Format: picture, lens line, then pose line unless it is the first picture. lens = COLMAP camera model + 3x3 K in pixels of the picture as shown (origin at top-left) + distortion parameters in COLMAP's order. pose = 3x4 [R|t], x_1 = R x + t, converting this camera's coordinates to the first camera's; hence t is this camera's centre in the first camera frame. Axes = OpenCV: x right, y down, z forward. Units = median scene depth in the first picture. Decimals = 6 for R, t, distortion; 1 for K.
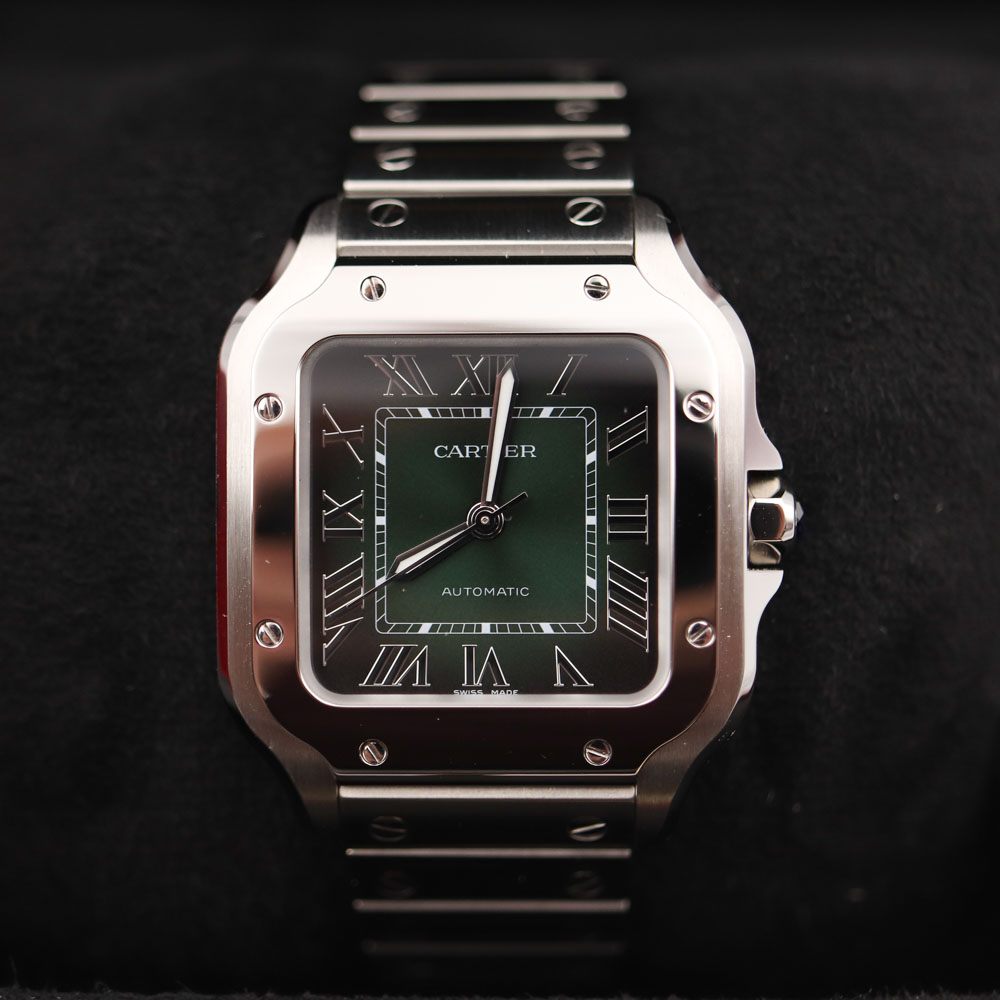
lens RADIAL K [[2747.6, 0, 500.0], [0, 2747.6, 500.0], [0, 0, 1]] dist [-0.055707, -0.103753]
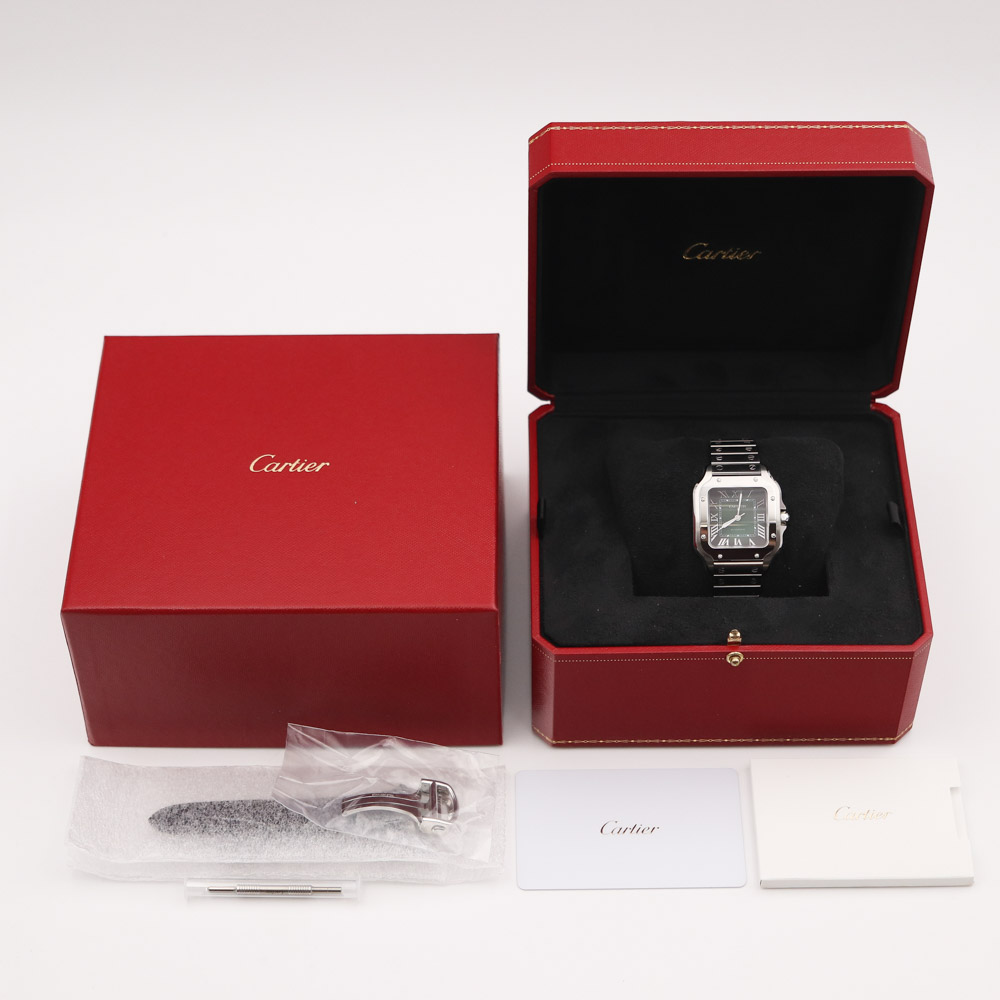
lens RADIAL K [[2747.6, 0, 500.0], [0, 2747.6, 500.0], [0, 0, 1]] dist [-0.055707, -0.103753]
pose [[0.999780, -0.010659, 0.018061, -0.639699], [0.011978, 0.997144, -0.074572, 0.414282], [-0.017214, 0.074772, 0.997052, -5.049641]]
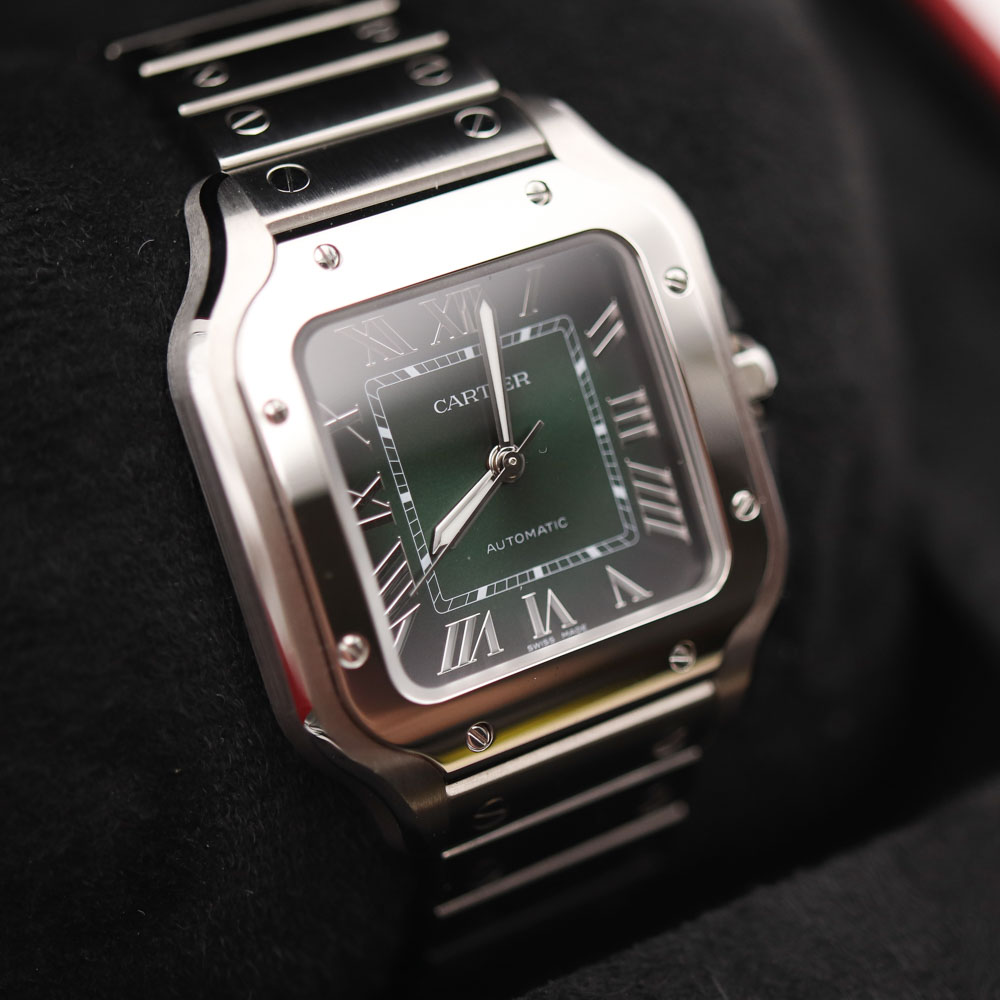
lens RADIAL K [[2747.6, 0, 500.0], [0, 2747.6, 500.0], [0, 0, 1]] dist [-0.055707, -0.103753]
pose [[0.851587, -0.301752, 0.428654, -0.410320], [0.296228, 0.951642, 0.081408, -0.057043], [-0.432491, 0.057653, 0.899793, 0.159996]]
